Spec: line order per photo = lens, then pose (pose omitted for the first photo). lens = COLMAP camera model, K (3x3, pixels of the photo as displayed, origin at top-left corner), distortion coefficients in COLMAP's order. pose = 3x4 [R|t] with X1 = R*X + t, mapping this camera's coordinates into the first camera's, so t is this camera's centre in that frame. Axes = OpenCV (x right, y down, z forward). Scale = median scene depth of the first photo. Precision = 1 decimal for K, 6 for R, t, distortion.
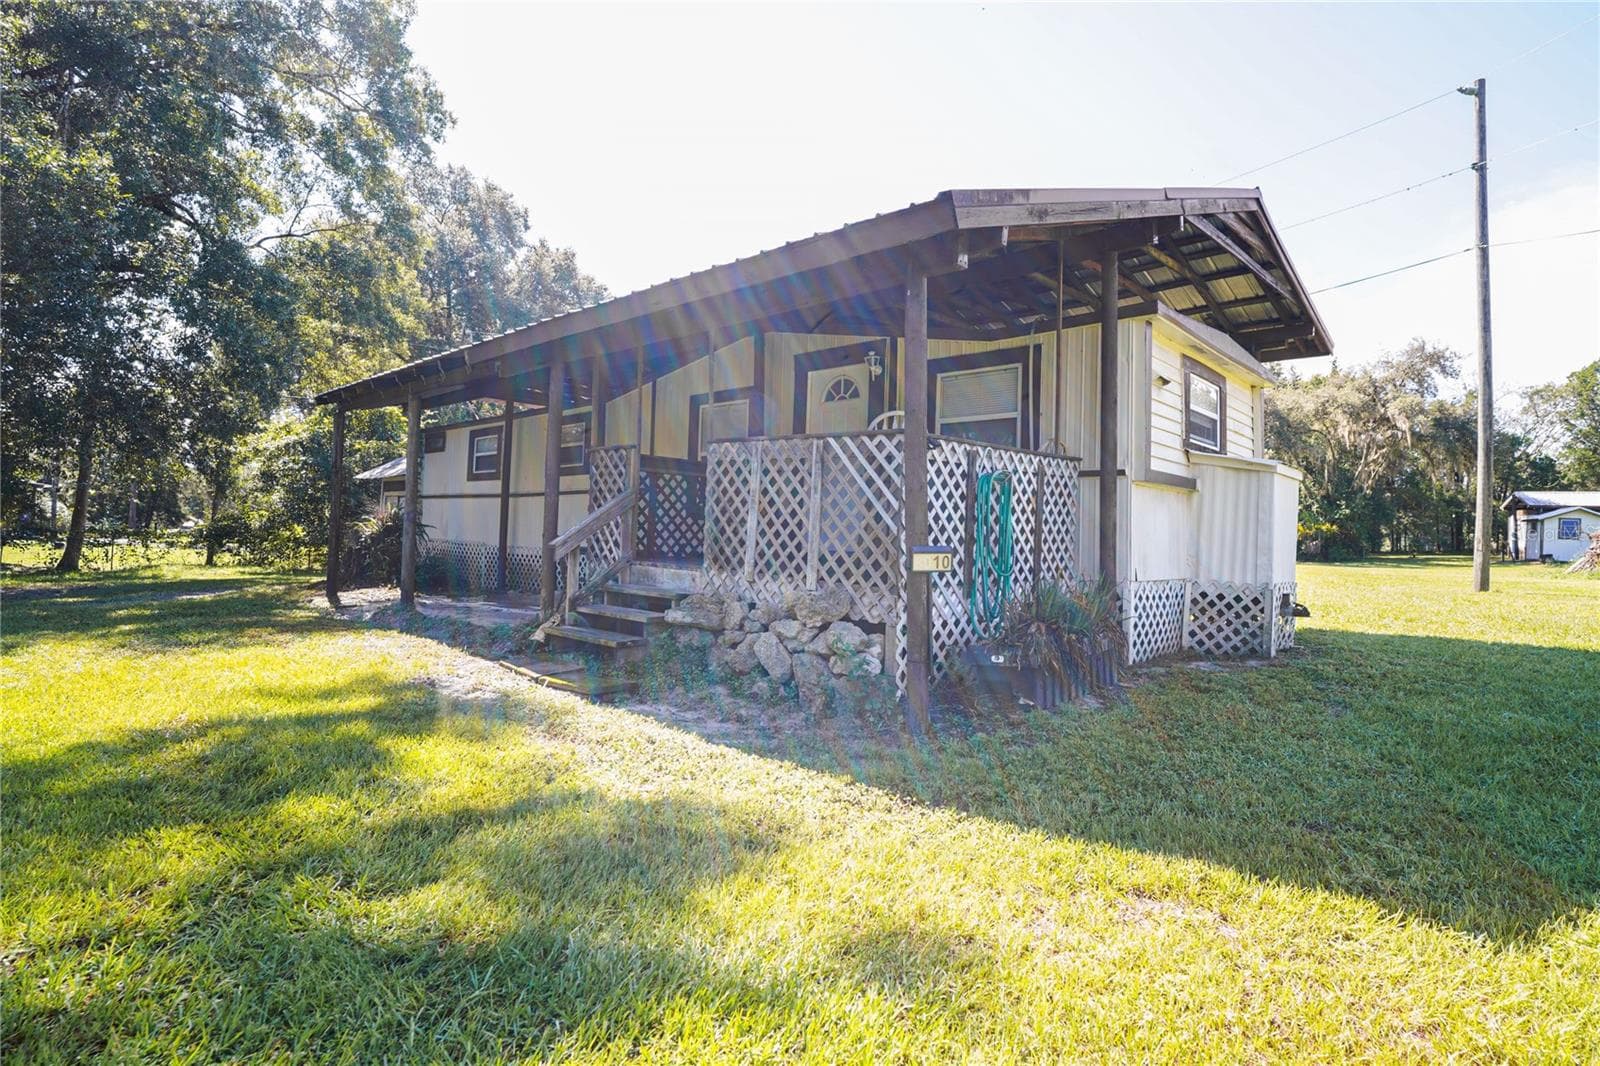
lens RADIAL K [[827.0, 0, 809.3], [0, 827.0, 528.5], [0, 0, 1]] dist [-0.061270, 0.030364]
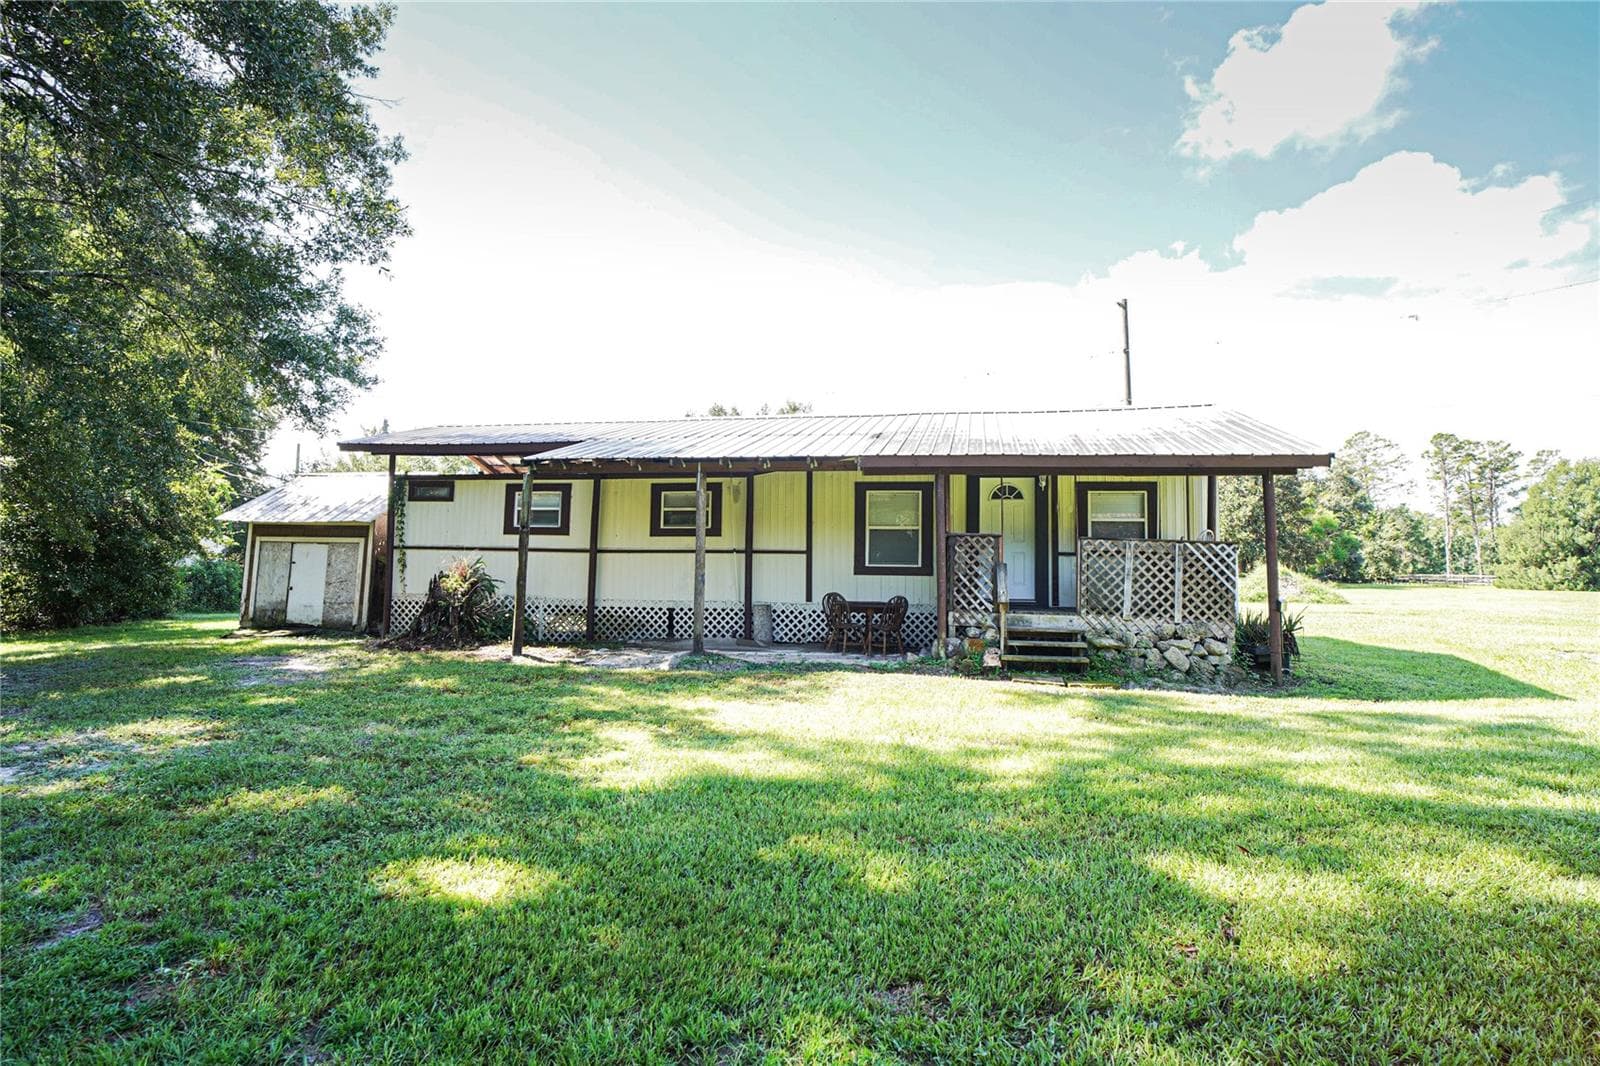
lens RADIAL K [[827.0, 0, 809.3], [0, 827.0, 528.5], [0, 0, 1]] dist [-0.061270, 0.030364]
pose [[0.838489, 0.020415, 0.544536, -1.631423], [0.000250, 0.999283, -0.037848, -0.066353], [-0.544919, 0.031871, 0.837883, -0.106171]]
